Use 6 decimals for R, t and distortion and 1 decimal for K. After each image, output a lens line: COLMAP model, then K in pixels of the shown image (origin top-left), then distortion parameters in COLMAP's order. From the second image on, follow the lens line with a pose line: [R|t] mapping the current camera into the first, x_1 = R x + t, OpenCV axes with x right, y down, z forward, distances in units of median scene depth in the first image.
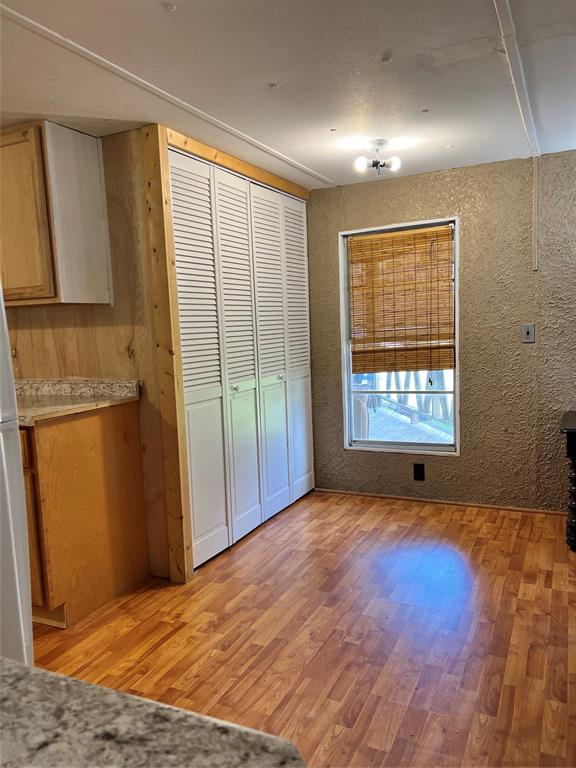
lens RADIAL K [[578.6, 0, 291.6], [0, 578.6, 383.6], [0, 0, 1]] dist [0.061037, -0.076510]
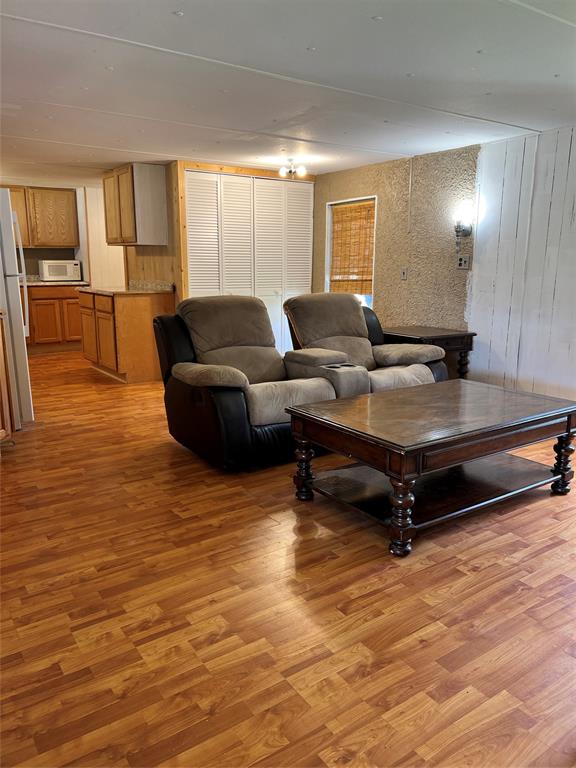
lens RADIAL K [[578.6, 0, 293.1], [0, 578.6, 379.3], [0, 0, 1]] dist [0.061037, -0.076510]
pose [[0.866356, 0.146518, -0.477451, 0.908780], [-0.094406, 0.986808, 0.131522, 0.015317], [0.490423, -0.068871, 0.868759, -0.497815]]
